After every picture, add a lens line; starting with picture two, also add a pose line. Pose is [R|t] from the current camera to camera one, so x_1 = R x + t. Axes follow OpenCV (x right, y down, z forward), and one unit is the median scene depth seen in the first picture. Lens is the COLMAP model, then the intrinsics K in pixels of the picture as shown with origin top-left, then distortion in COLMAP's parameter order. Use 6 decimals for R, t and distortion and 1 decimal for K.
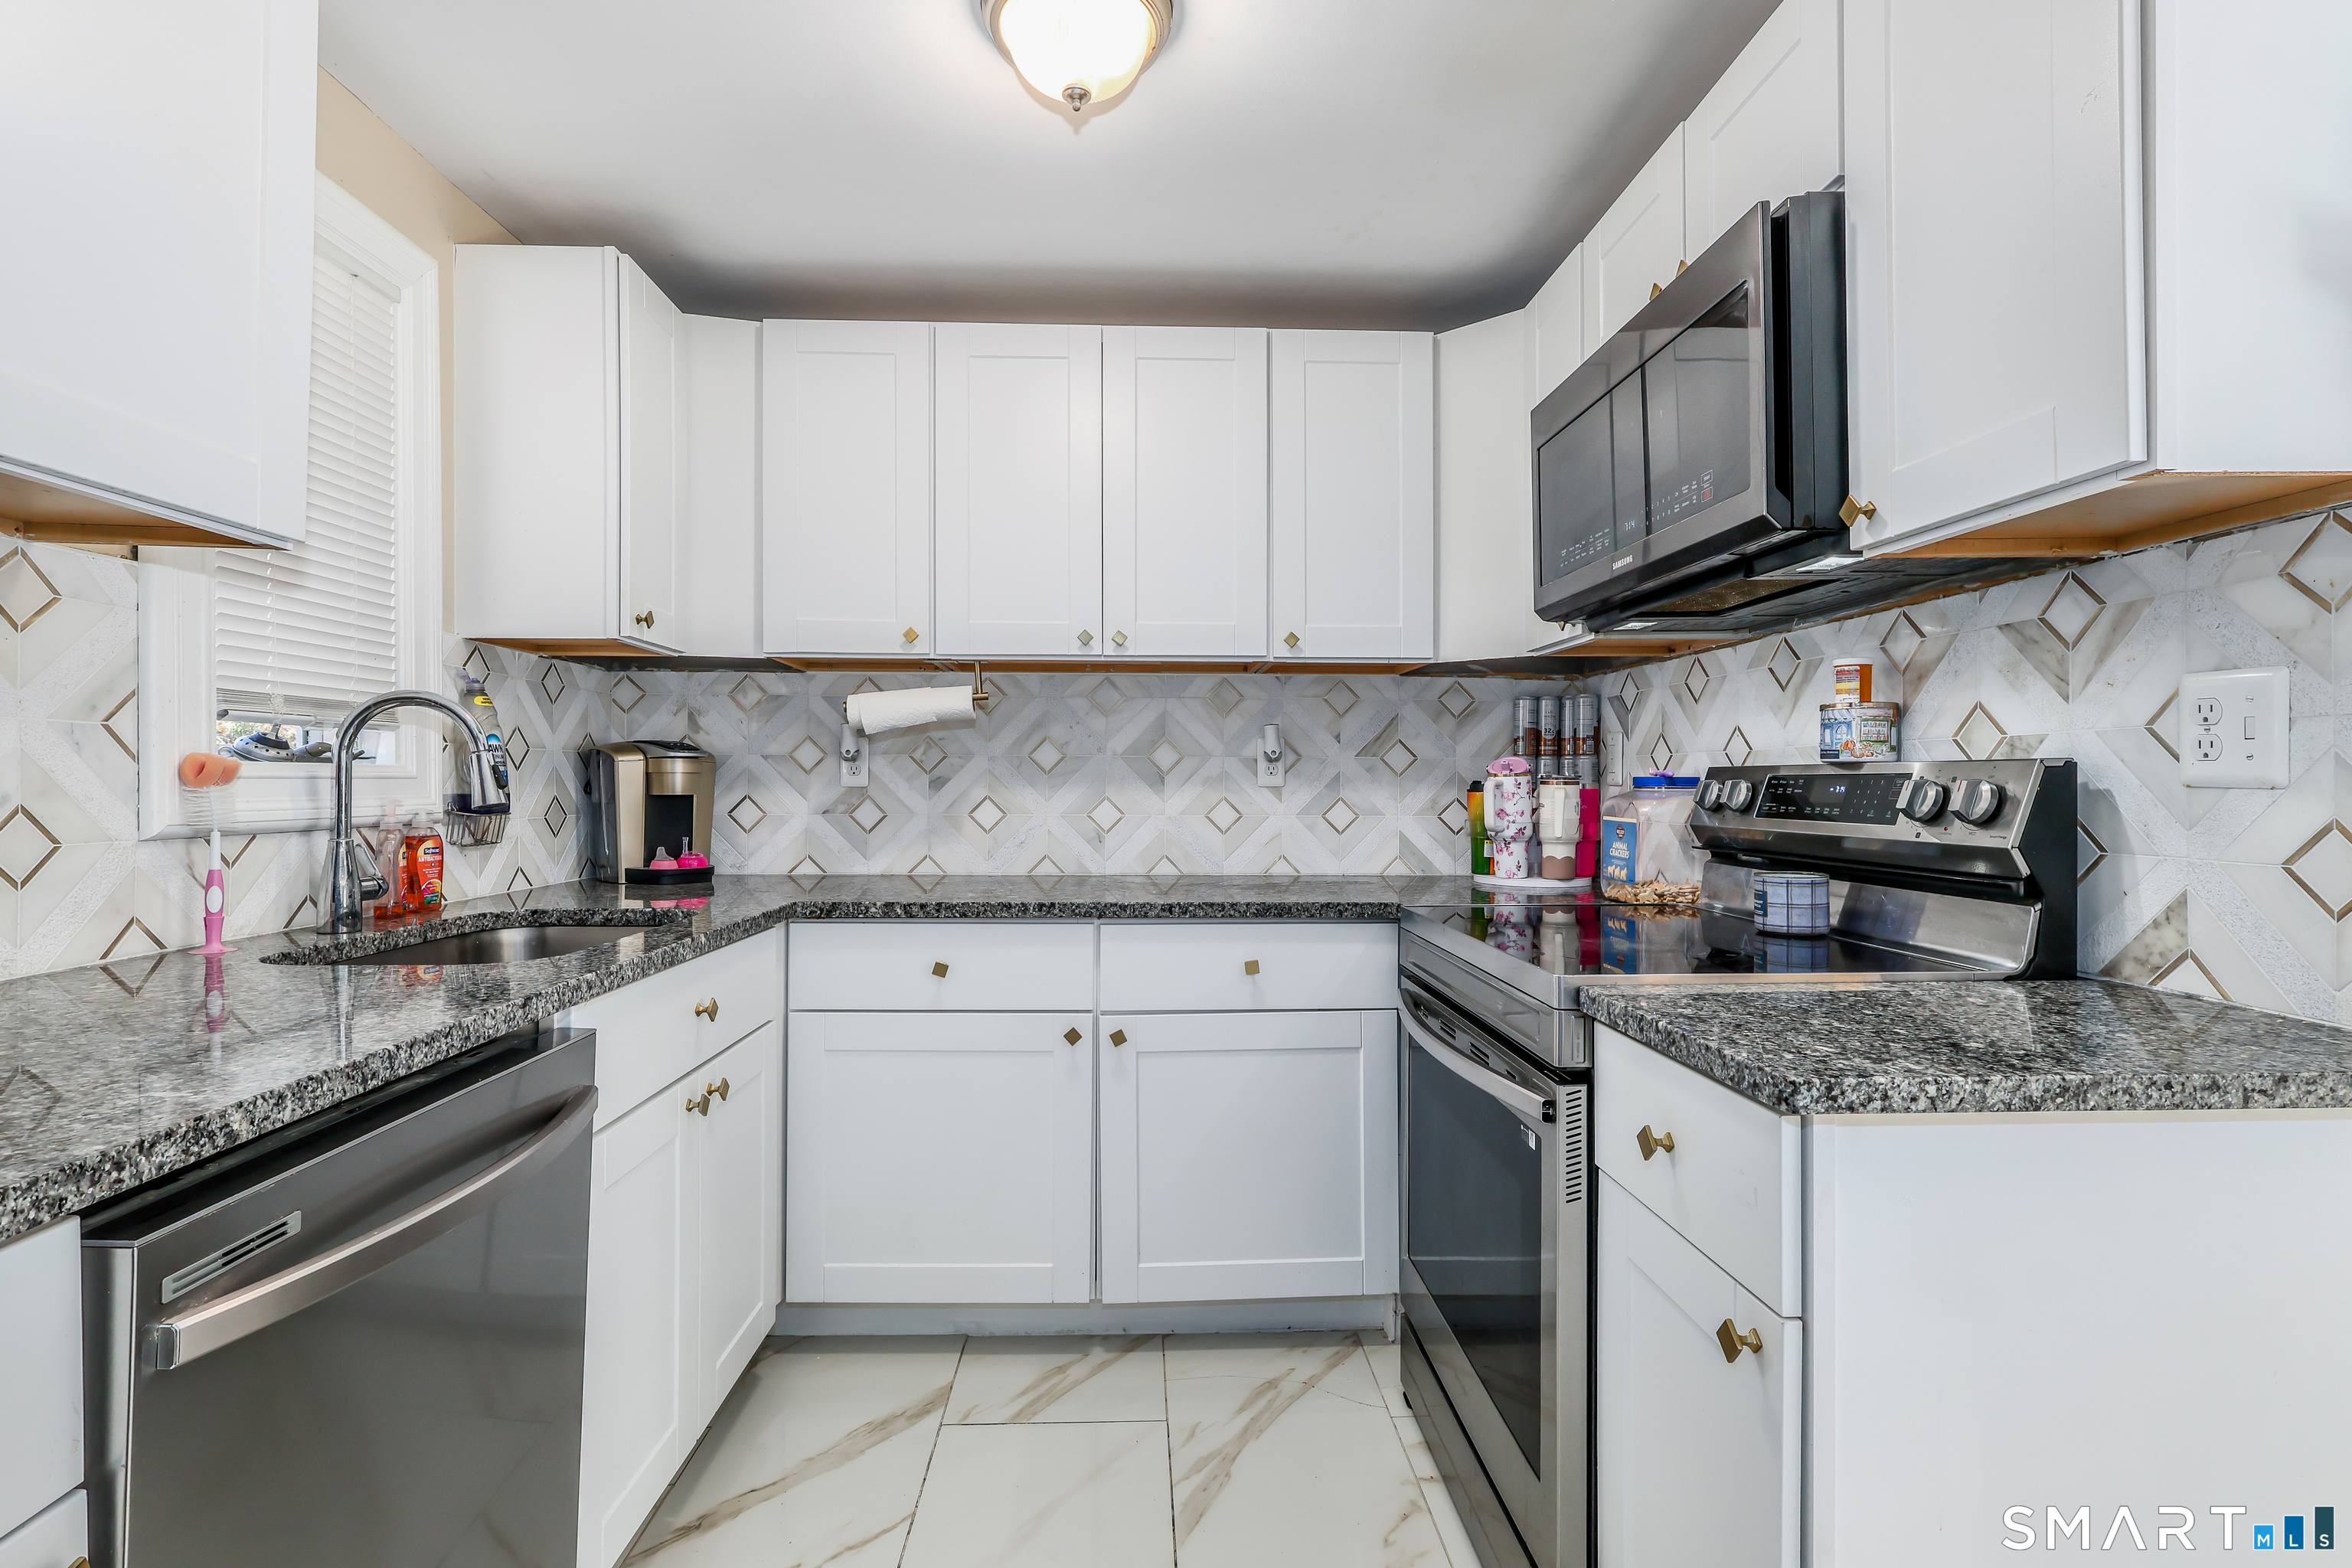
lens RADIAL K [[1083.9, 0, 1175.2], [0, 1083.9, 776.5], [0, 0, 1]] dist [-0.001307, -0.000022]
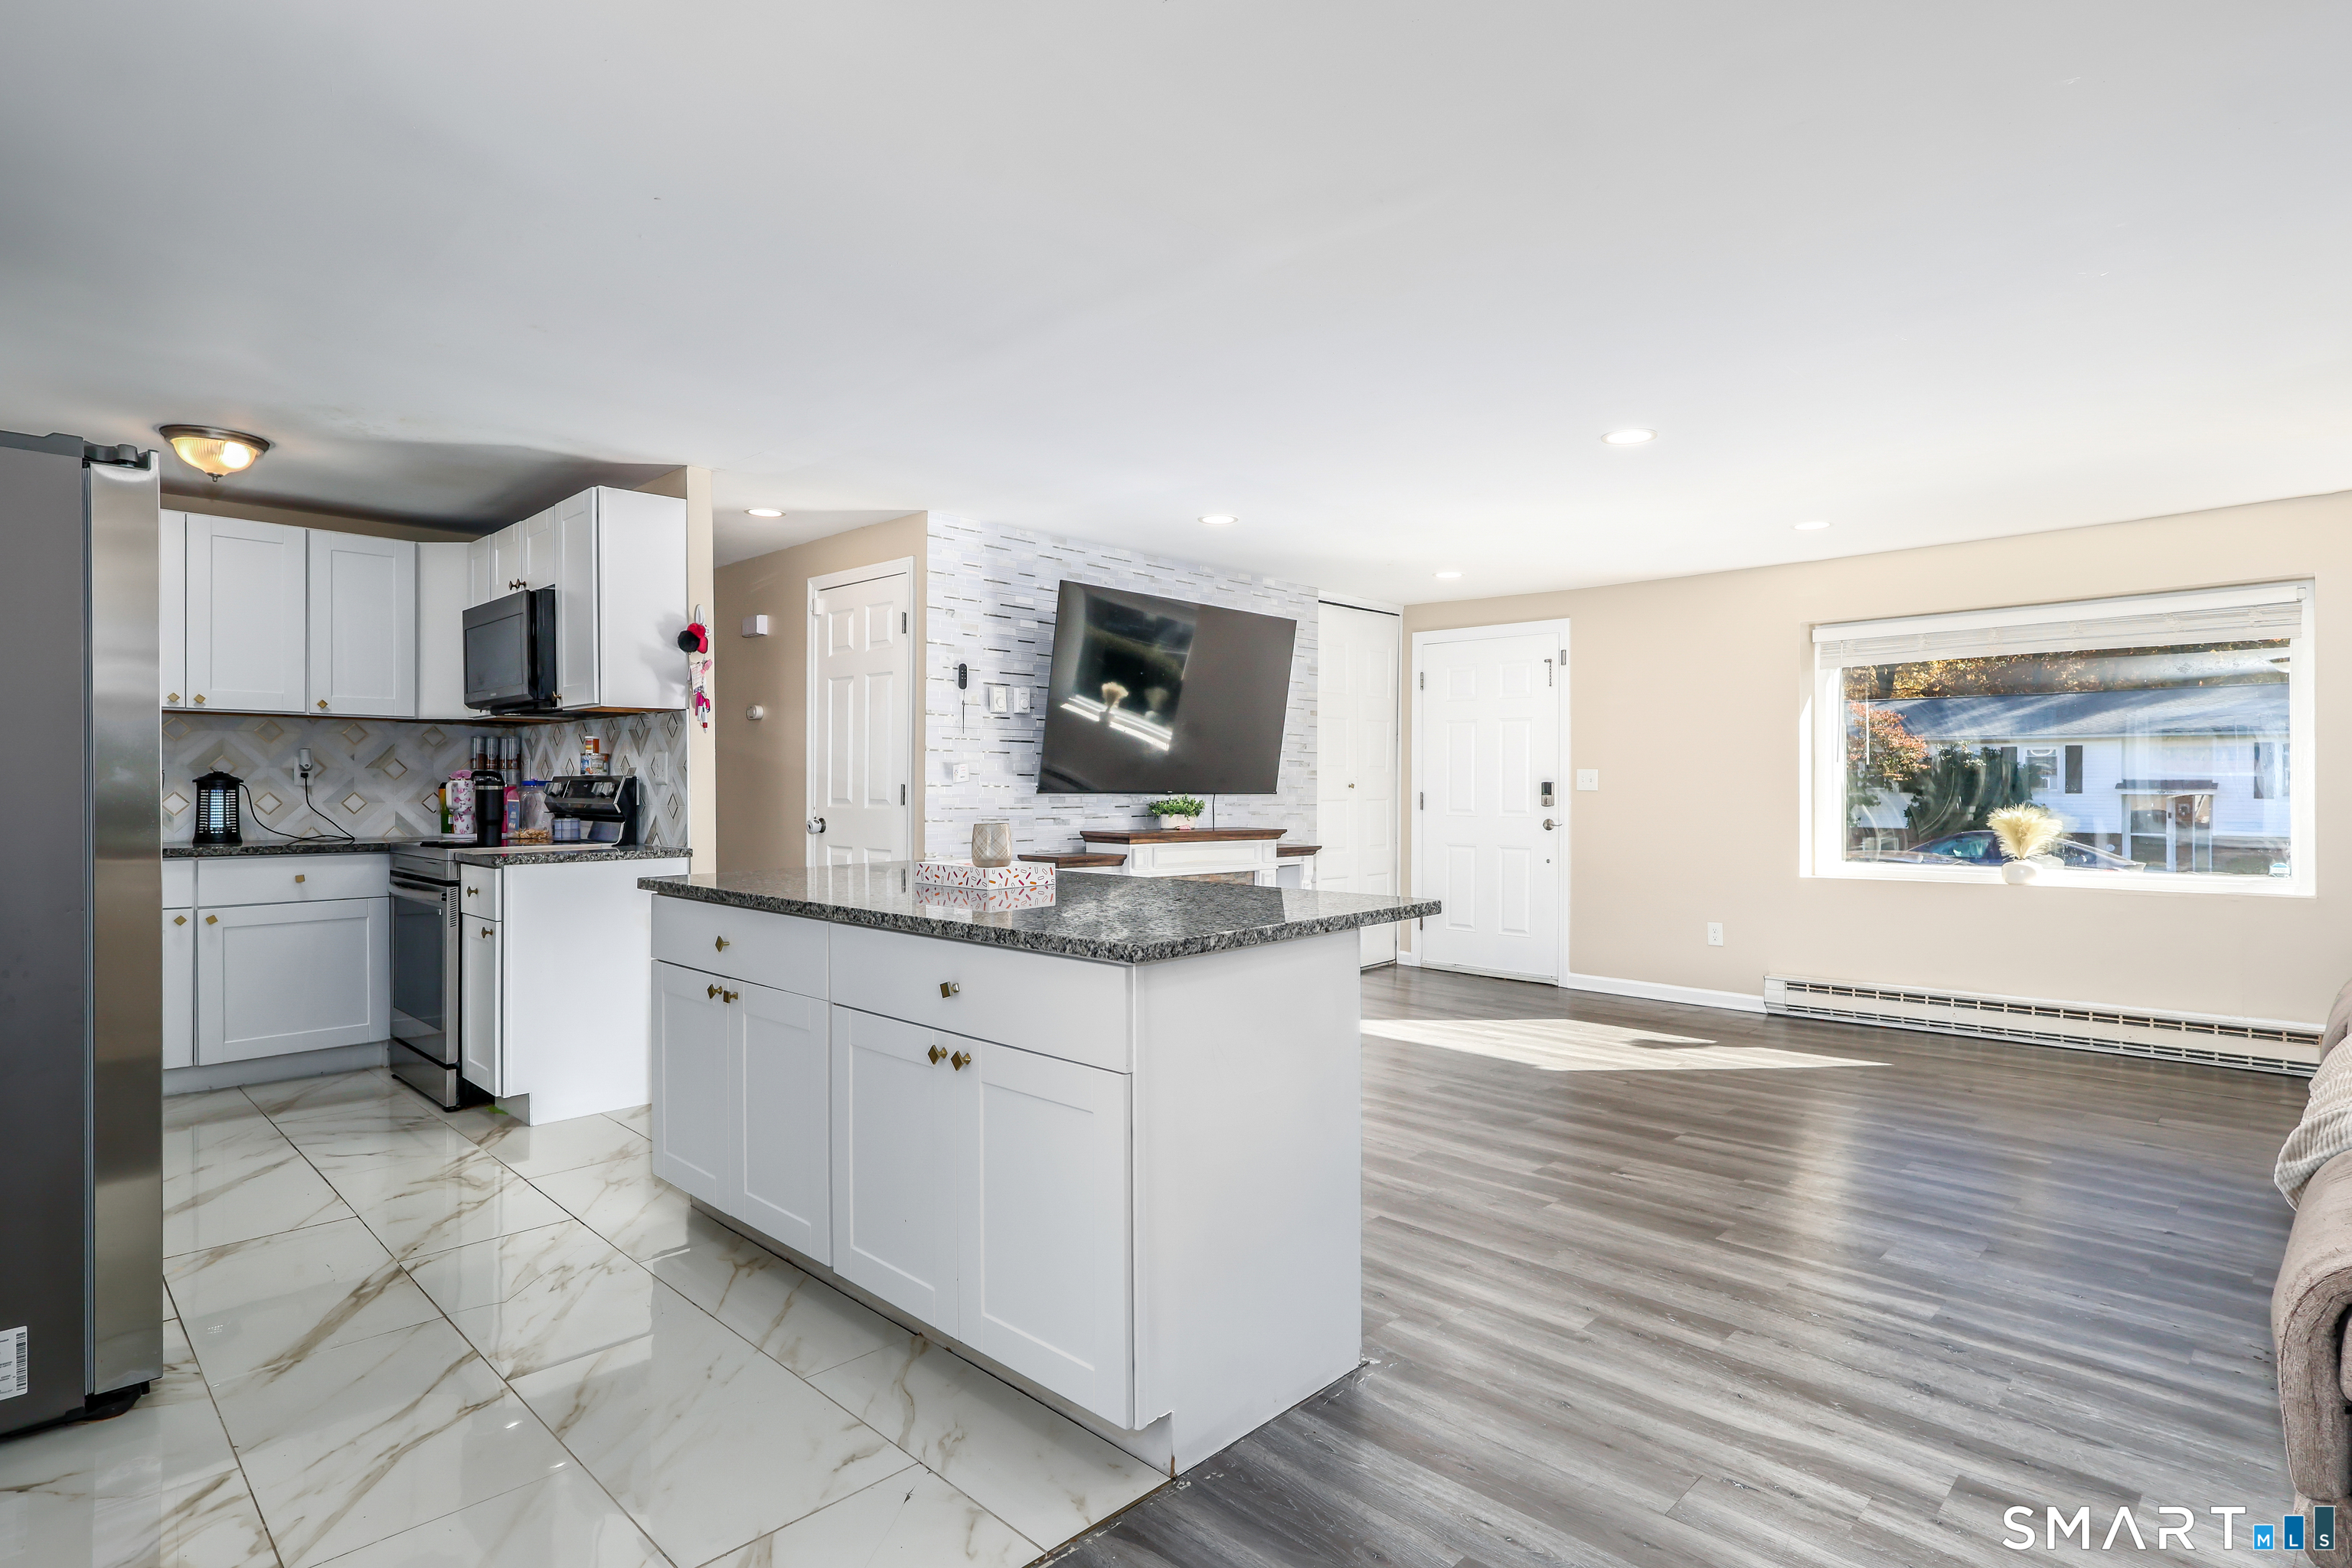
lens RADIAL K [[1194.0, 0, 1185.3], [0, 1194.0, 784.4], [0, 0, 1]] dist [0.003289, 0.000006]
pose [[0.721854, 0.001676, 0.692043, -0.228943], [-0.004112, 0.999990, 0.001867, -0.002062], [-0.692033, -0.004193, 0.721854, -1.402544]]
